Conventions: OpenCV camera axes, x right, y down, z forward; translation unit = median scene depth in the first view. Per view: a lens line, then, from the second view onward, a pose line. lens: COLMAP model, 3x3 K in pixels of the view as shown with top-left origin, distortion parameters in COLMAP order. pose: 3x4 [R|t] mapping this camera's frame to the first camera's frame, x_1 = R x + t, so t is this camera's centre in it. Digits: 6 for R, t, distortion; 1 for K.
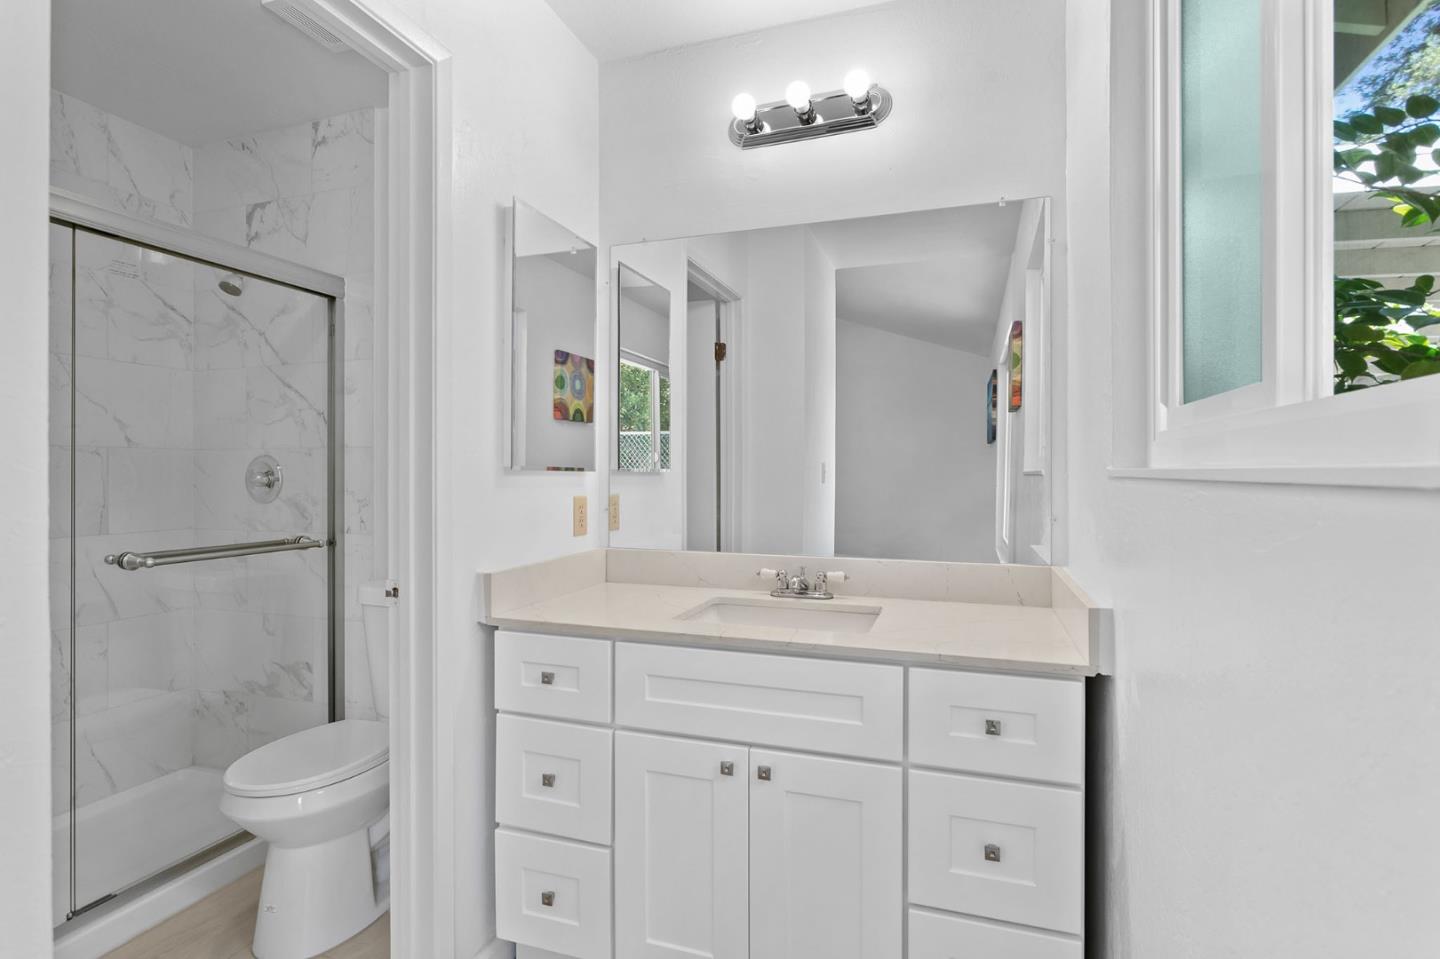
lens RADIAL K [[741.9, 0, 708.7], [0, 741.9, 477.2], [0, 0, 1]] dist [-0.003216, 0.000257]
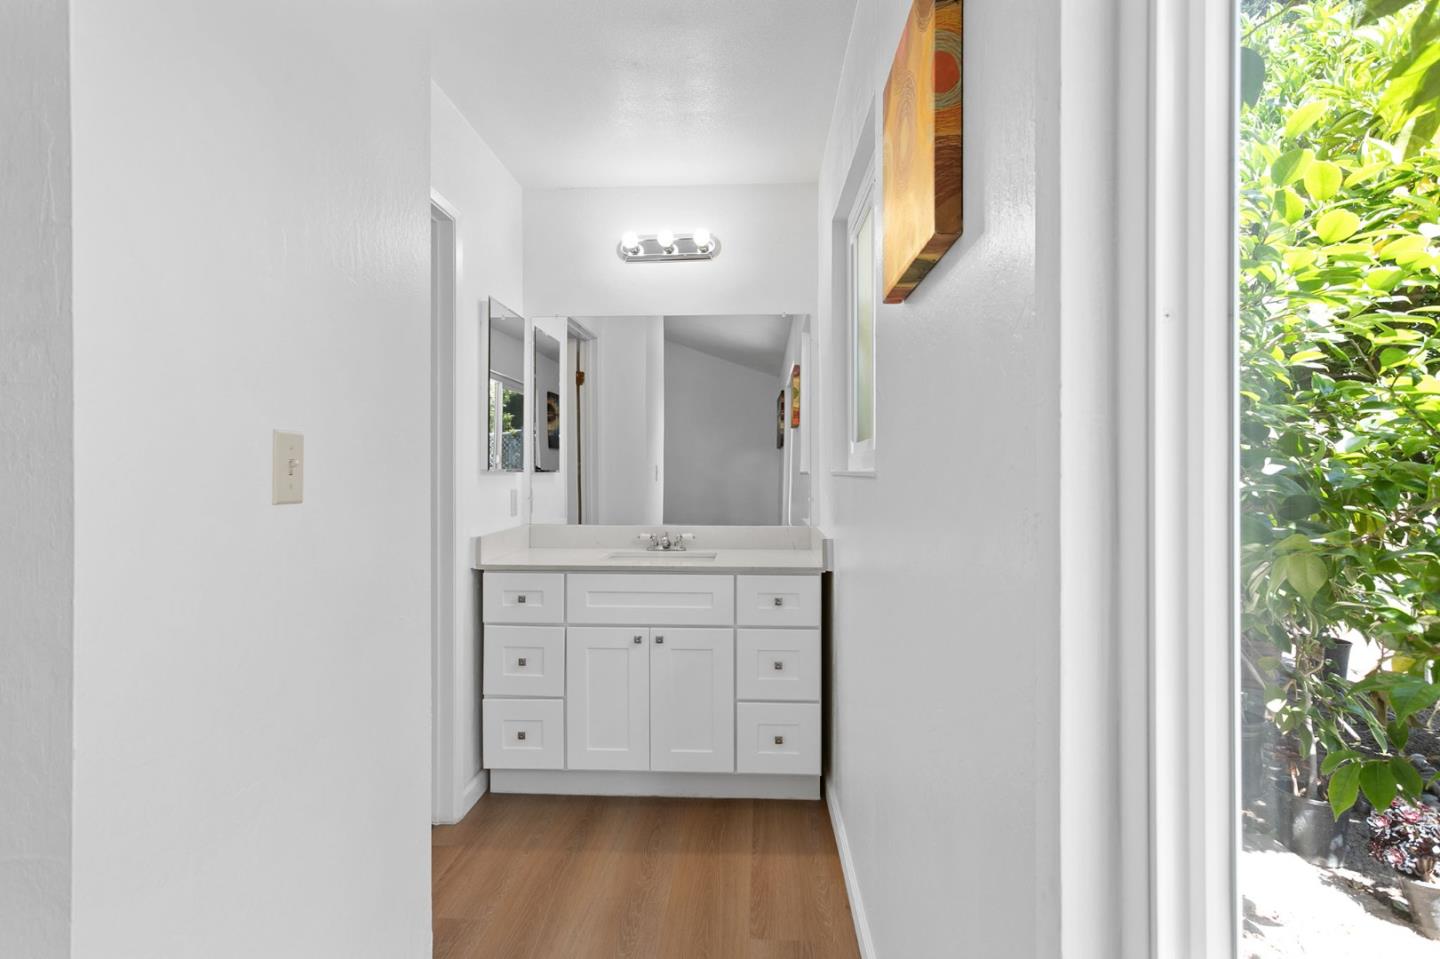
lens RADIAL K [[816.1, 0, 713.0], [0, 816.1, 468.1], [0, 0, 1]] dist [-0.002455, -0.000155]
pose [[0.961249, 0.000467, 0.275680, -0.238870], [0.002889, 0.999927, -0.011765, 0.004673], [-0.275666, 0.012105, 0.961177, -0.650948]]
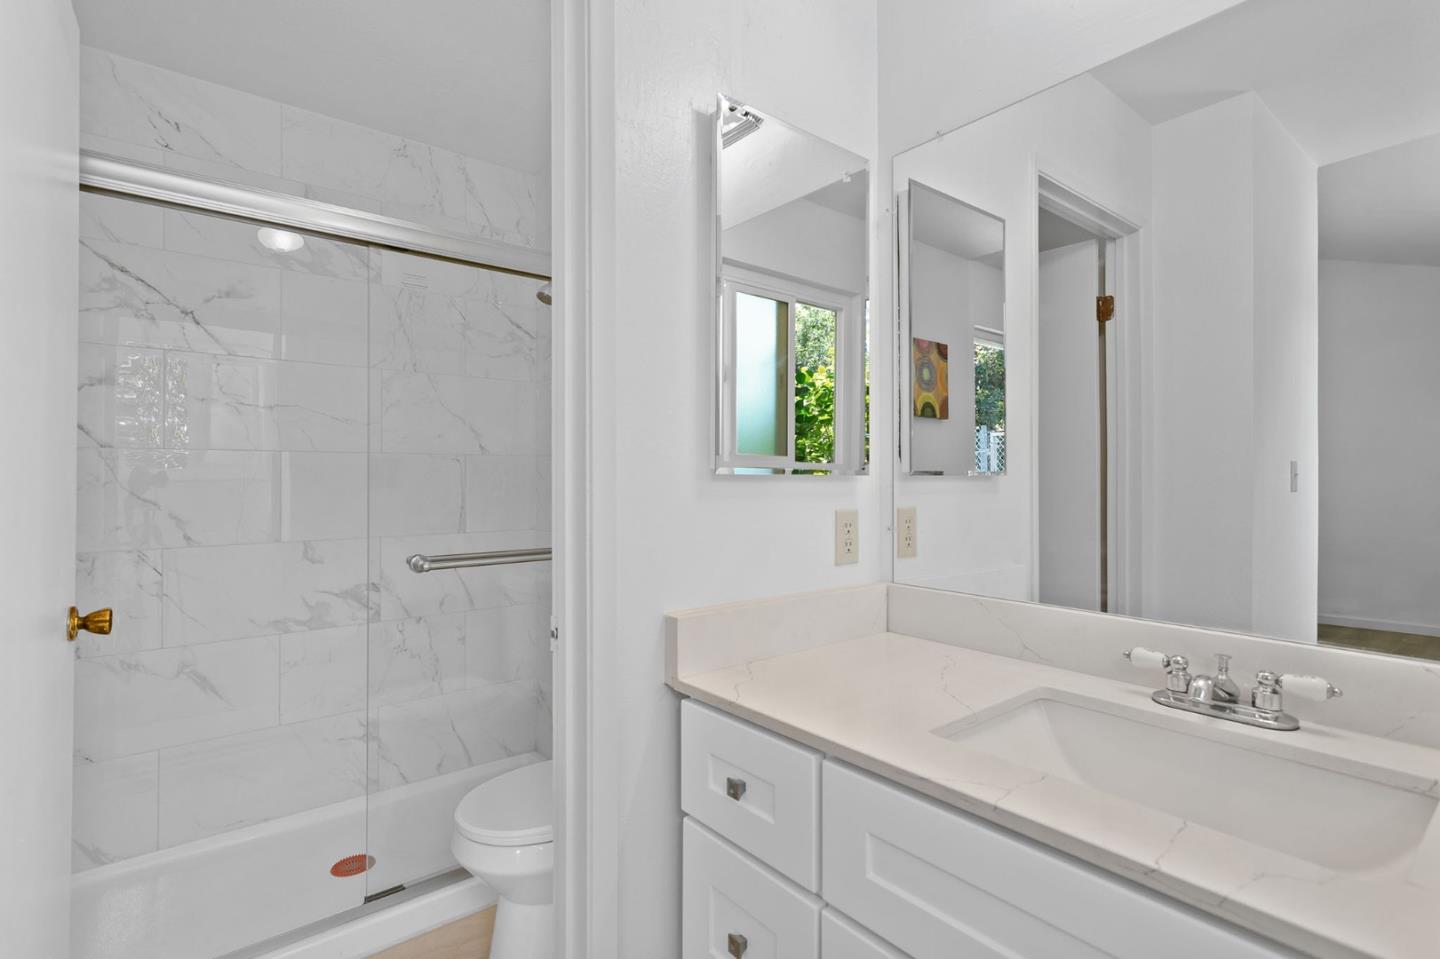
lens RADIAL K [[696.7, 0, 718.1], [0, 696.7, 471.9], [0, 0, 1]] dist [0.000997, 0.001414]
pose [[0.853474, -0.005109, -0.521110, 0.072630], [-0.001625, 0.999921, -0.012464, -0.002410], [0.521133, 0.011485, 0.853398, 0.357293]]
